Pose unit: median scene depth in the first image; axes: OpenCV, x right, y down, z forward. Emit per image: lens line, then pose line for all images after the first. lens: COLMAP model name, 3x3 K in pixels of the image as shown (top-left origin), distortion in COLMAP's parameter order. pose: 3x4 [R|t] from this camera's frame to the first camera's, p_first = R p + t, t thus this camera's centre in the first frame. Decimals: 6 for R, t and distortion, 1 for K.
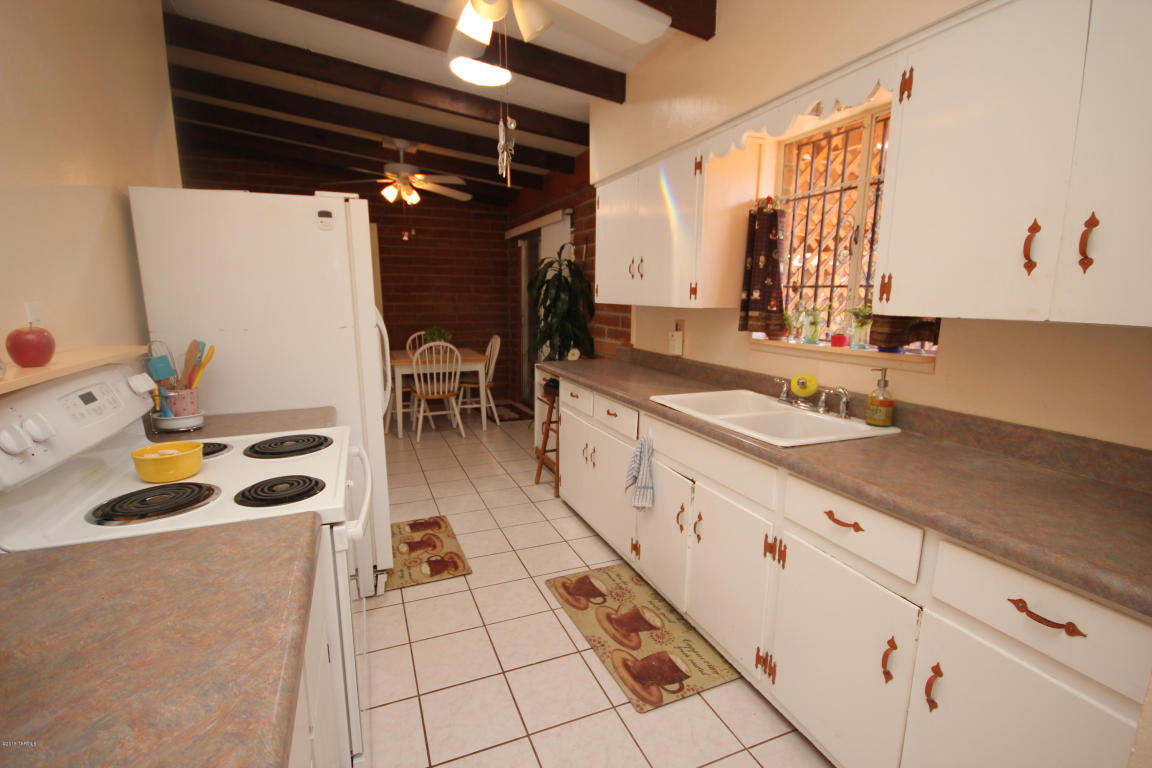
lens RADIAL K [[544.4, 0, 576.0], [0, 544.4, 384.0], [0, 0, 1]] dist [-0.000389, 0.000012]
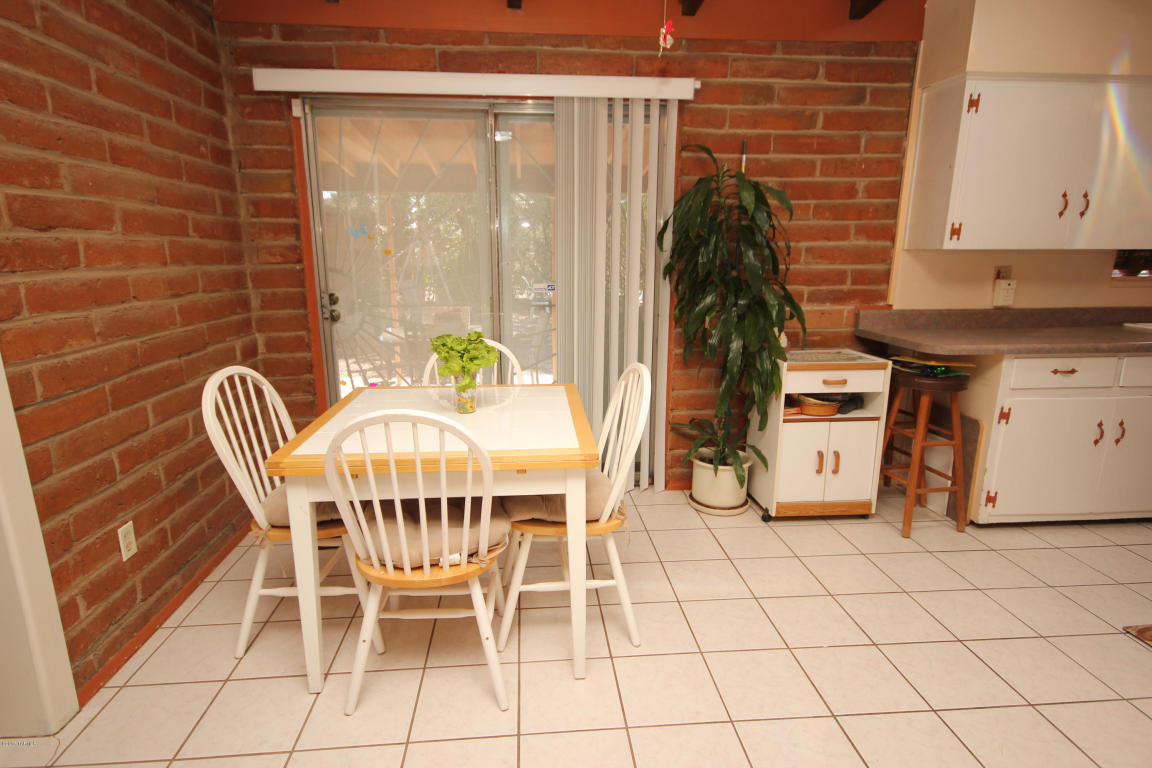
lens RADIAL K [[609.8, 0, 576.0], [0, 609.8, 384.0], [0, 0, 1]] dist [0.002705, 0.000602]
pose [[0.327665, -0.217372, 0.919448, -0.497070], [0.162991, 0.971588, 0.171613, -0.110422], [-0.930629, 0.093630, 0.353785, 0.690532]]
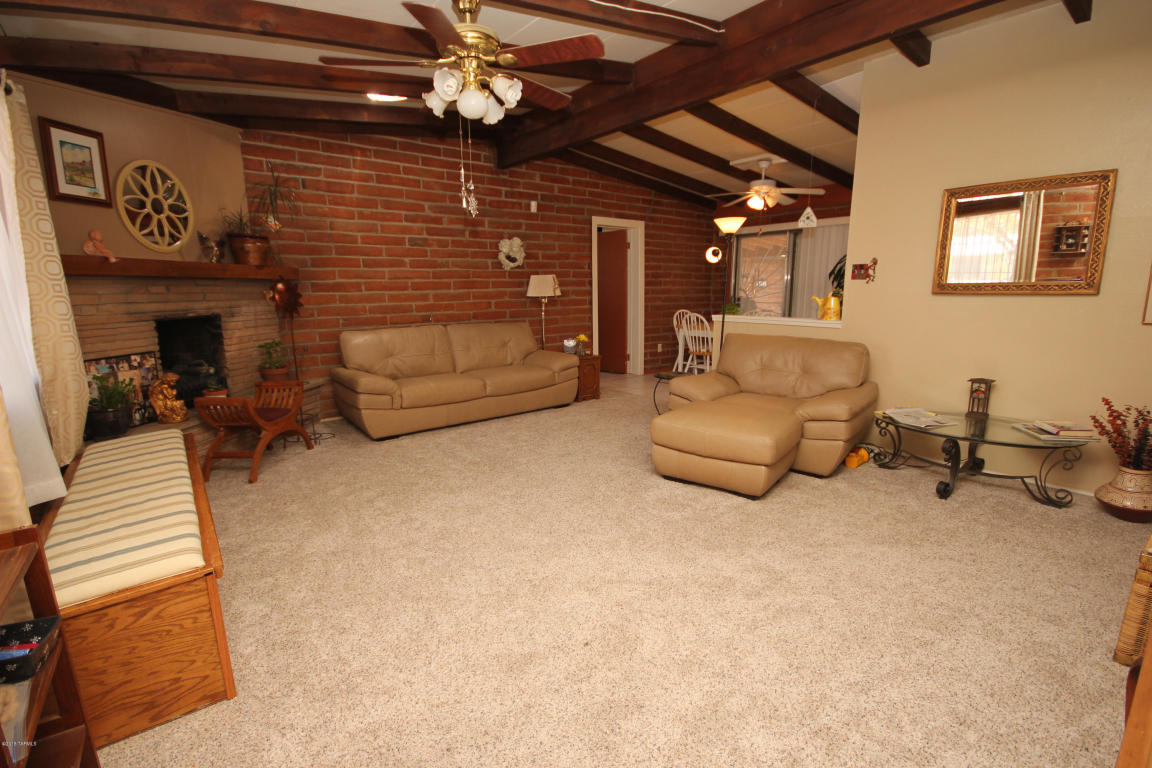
lens RADIAL K [[544.4, 0, 576.0], [0, 544.4, 384.0], [0, 0, 1]] dist [-0.000389, 0.000012]
pose [[0.969681, -0.054115, 0.238308, -0.792136], [0.047817, 0.998339, 0.032135, 0.020955], [-0.239651, -0.019766, 0.970658, -0.152692]]
